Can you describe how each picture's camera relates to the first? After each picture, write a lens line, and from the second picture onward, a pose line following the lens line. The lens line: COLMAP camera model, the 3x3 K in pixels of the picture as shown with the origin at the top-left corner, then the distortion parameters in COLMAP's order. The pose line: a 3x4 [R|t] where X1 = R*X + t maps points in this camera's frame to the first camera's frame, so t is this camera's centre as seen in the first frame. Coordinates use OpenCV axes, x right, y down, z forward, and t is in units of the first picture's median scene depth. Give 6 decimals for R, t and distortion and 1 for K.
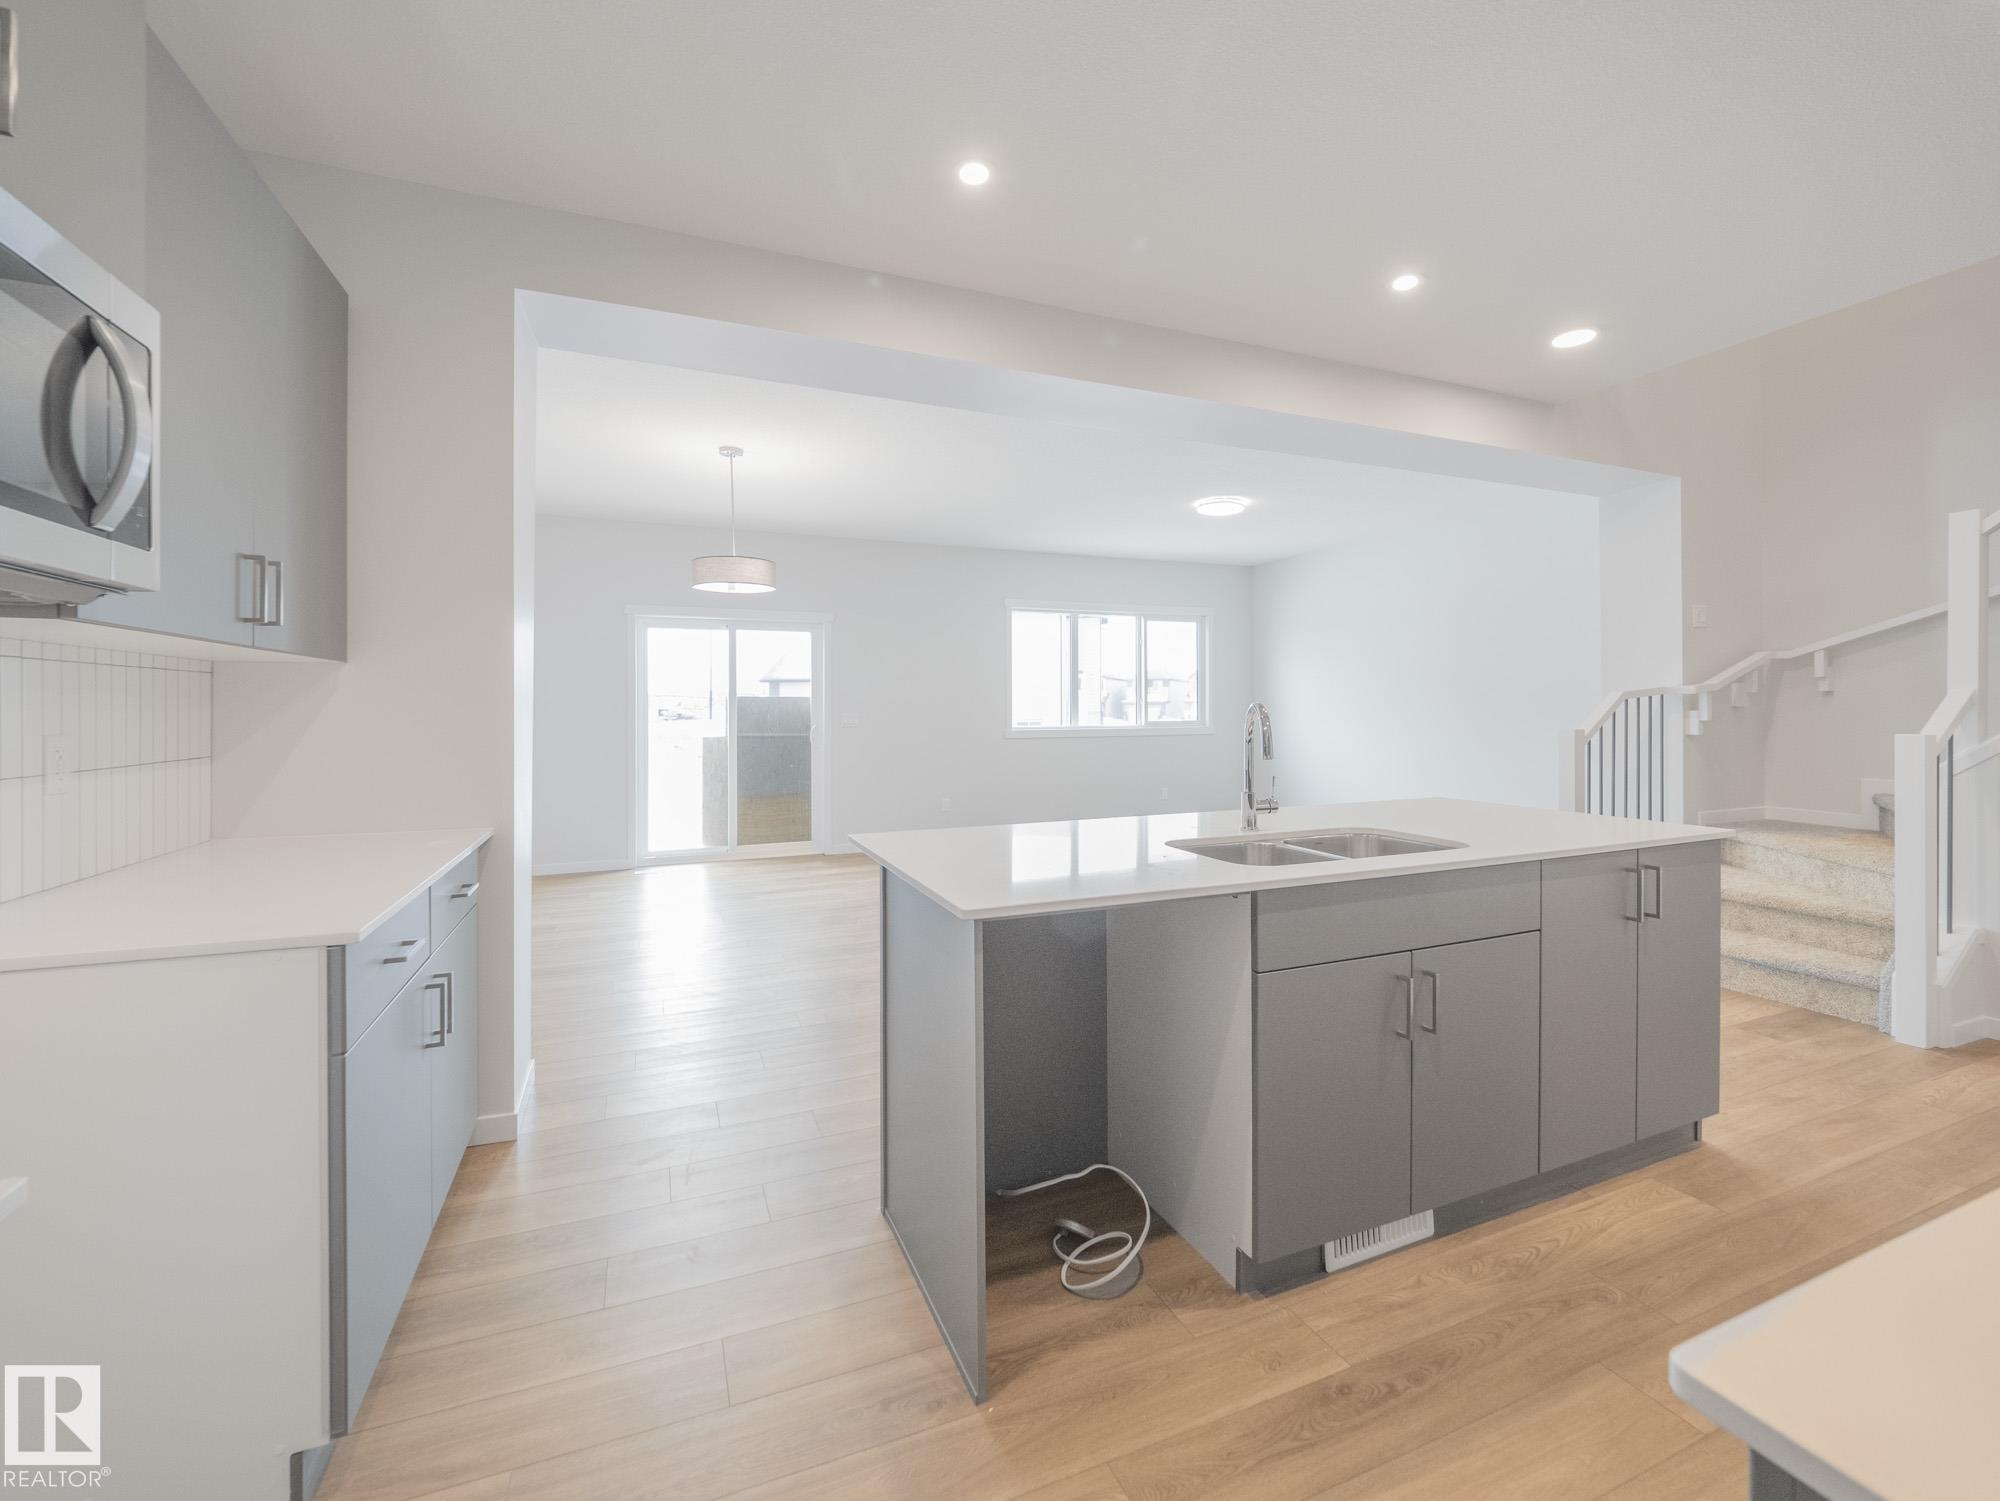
lens RADIAL K [[843.7, 0, 1003.7], [0, 843.7, 707.0], [0, 0, 1]] dist [-0.009722, -0.000137]
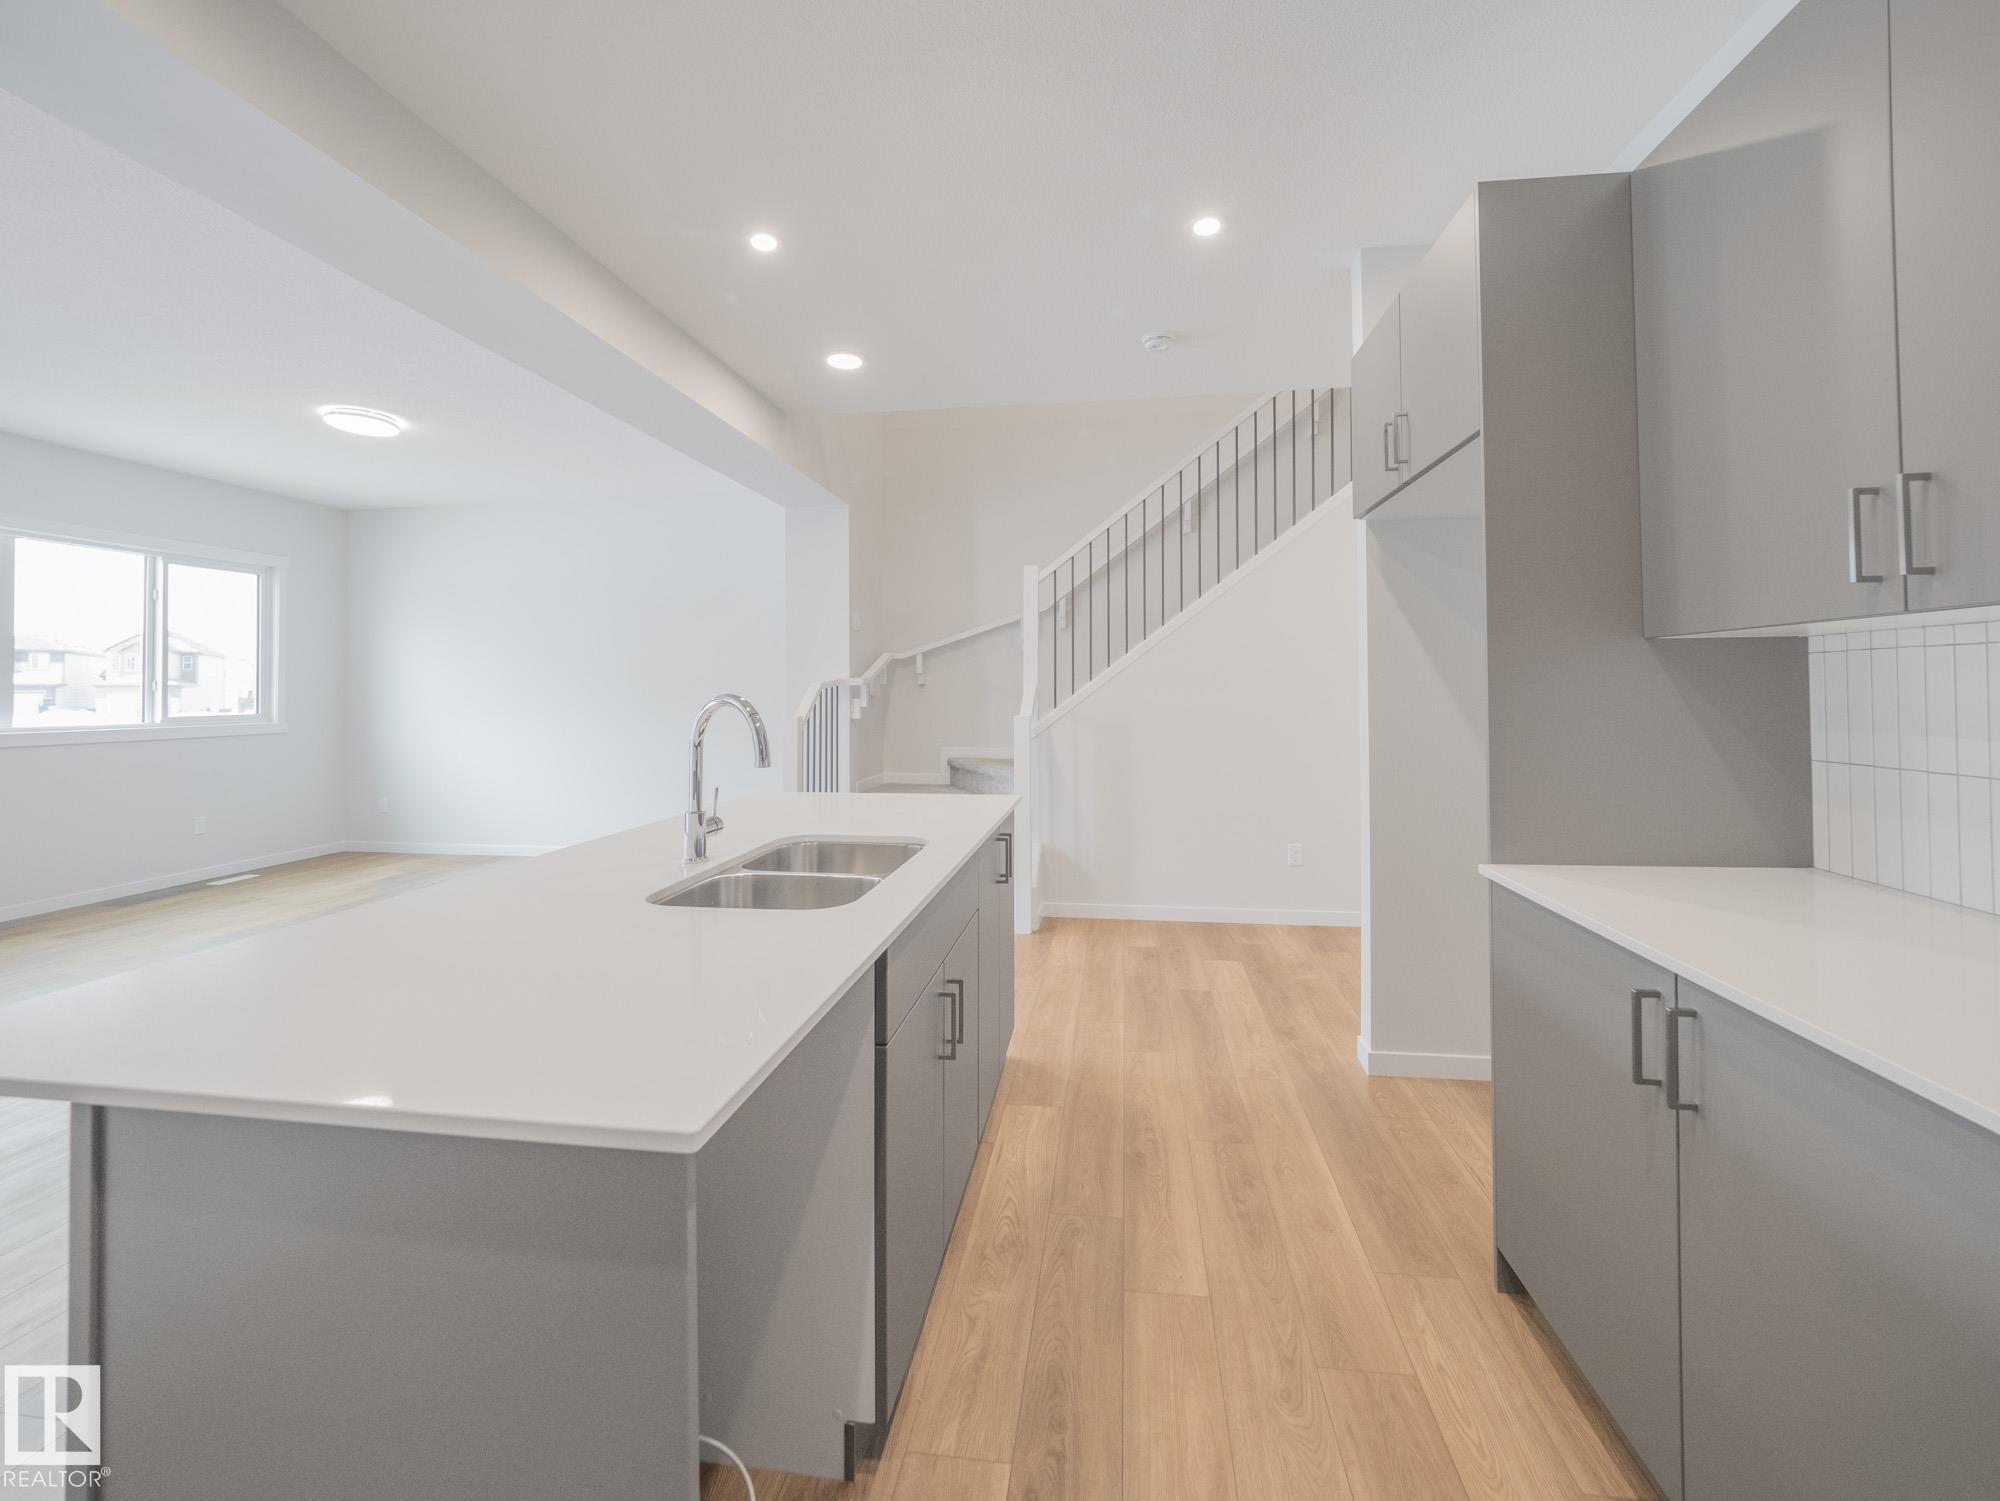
lens RADIAL K [[854.2, 0, 1006.0], [0, 854.2, 683.2], [0, 0, 1]] dist [0.000932, -0.006357]
pose [[0.506364, 0.009538, 0.862267, -0.124642], [-0.000191, 0.999940, -0.010949, -0.004658], [-0.862320, 0.005380, 0.506336, 0.193091]]
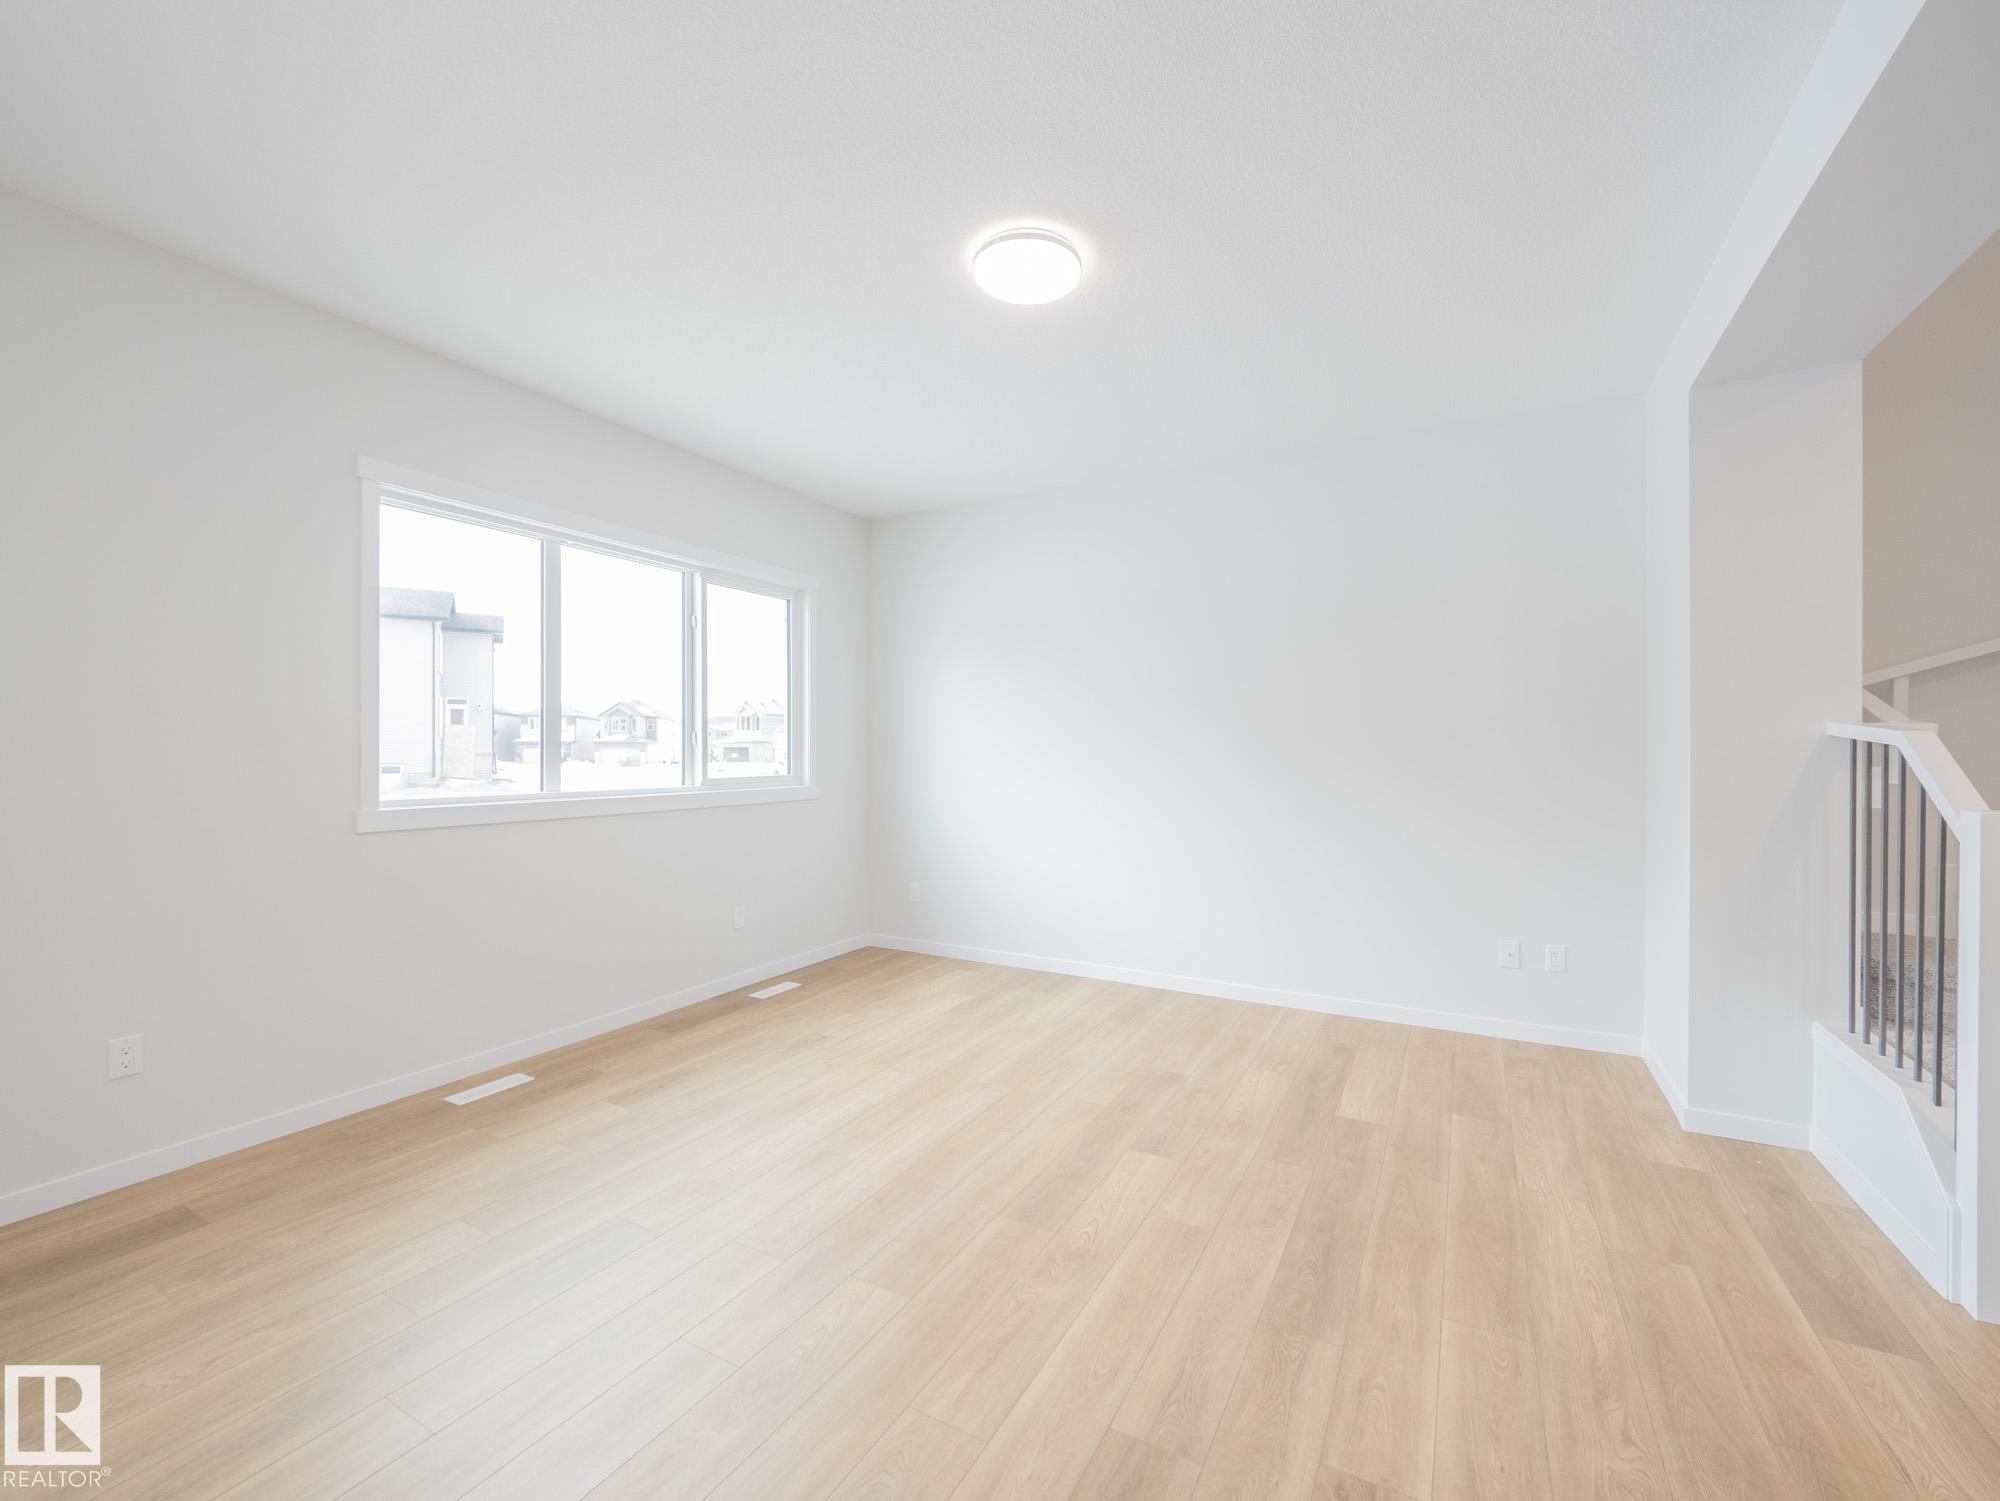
lens RADIAL K [[832.3, 0, 1000.0], [0, 832.3, 750.5], [0, 0, 1]] dist [0.000176, -0.000155]
pose [[0.781190, -0.001135, 0.624293, -0.009003], [-0.000839, 0.999996, 0.002867, -0.004134], [-0.624293, -0.002763, 0.781185, 0.904655]]
